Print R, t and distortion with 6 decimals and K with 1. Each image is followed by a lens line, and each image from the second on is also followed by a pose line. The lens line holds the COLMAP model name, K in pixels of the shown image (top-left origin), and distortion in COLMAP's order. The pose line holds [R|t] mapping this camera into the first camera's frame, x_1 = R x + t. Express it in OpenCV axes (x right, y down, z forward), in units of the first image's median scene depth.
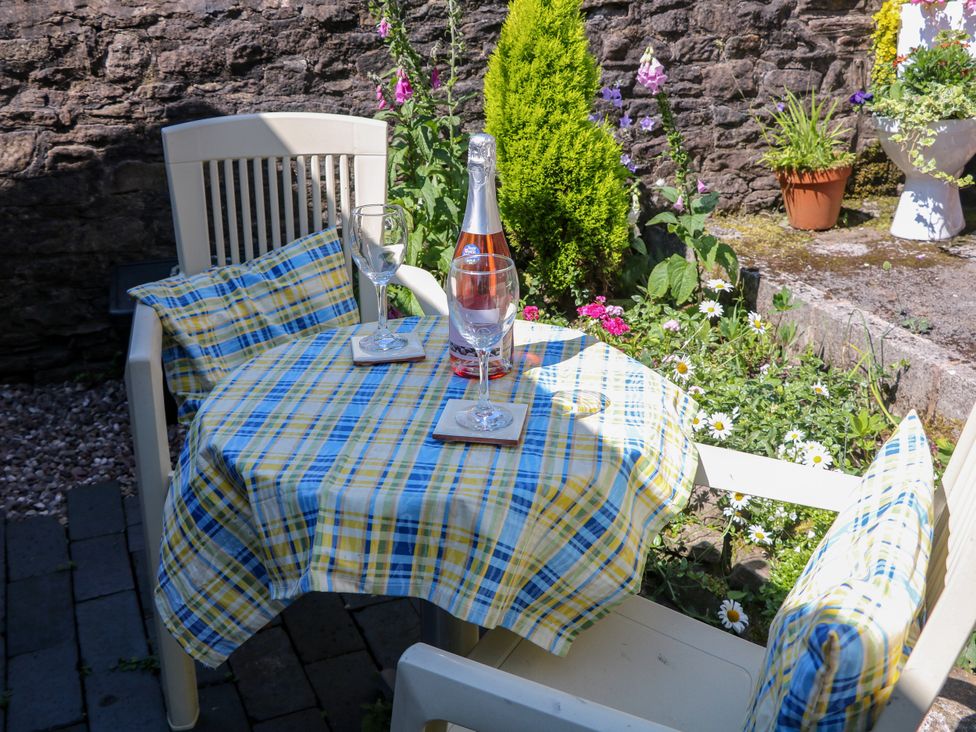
lens RADIAL K [[1042.6, 0, 488.0], [0, 1042.6, 366.0], [0, 0, 1]] dist [-0.137863, 0.198679]
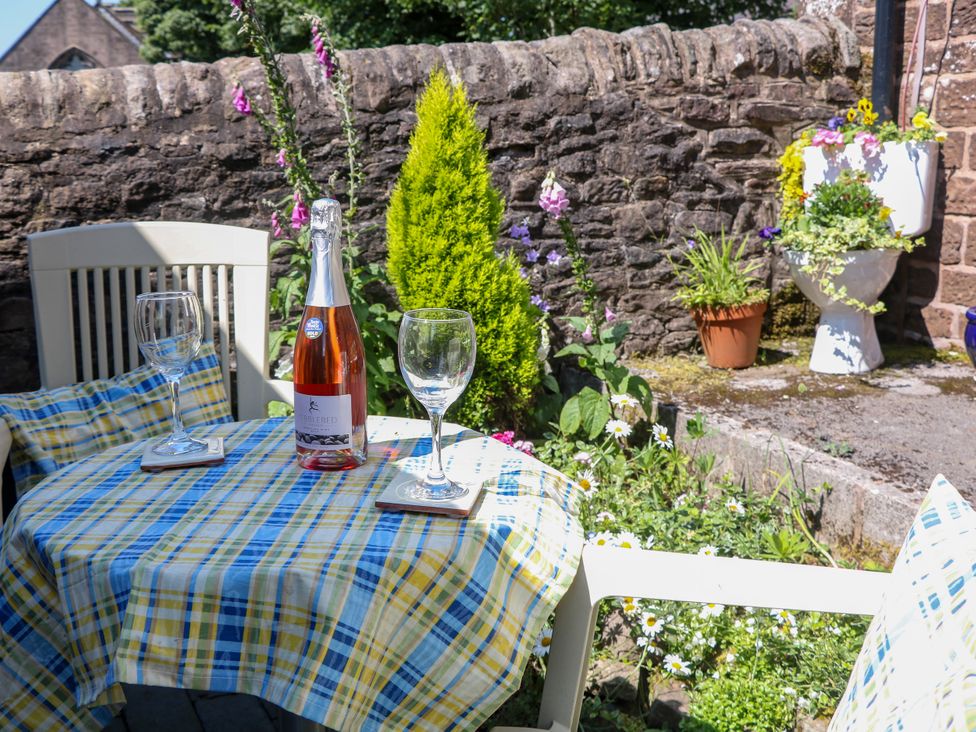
lens RADIAL K [[1065.1, 0, 486.2], [0, 1065.1, 354.4], [0, 0, 1]] dist [-0.161770, 0.298922]
pose [[0.998239, -0.012463, 0.057994, 0.031764], [0.023146, 0.982015, -0.187376, 0.044698], [-0.054615, 0.188389, 0.980575, 0.035813]]
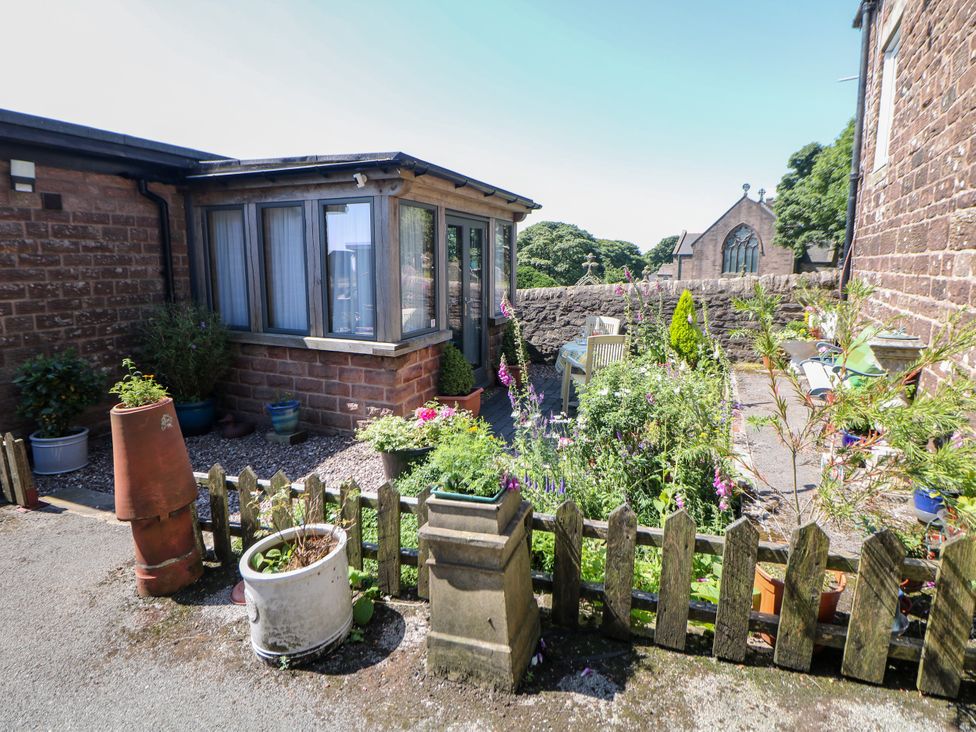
lens RADIAL K [[501.3, 0, 487.8], [0, 501.3, 346.4], [0, 0, 1]] dist [-0.001191, -0.014269]
pose [[0.700099, 0.133084, -0.701534, 1.041526], [-0.282709, 0.953854, -0.101180, 0.311554], [0.655696, 0.269166, 0.705416, -1.124916]]
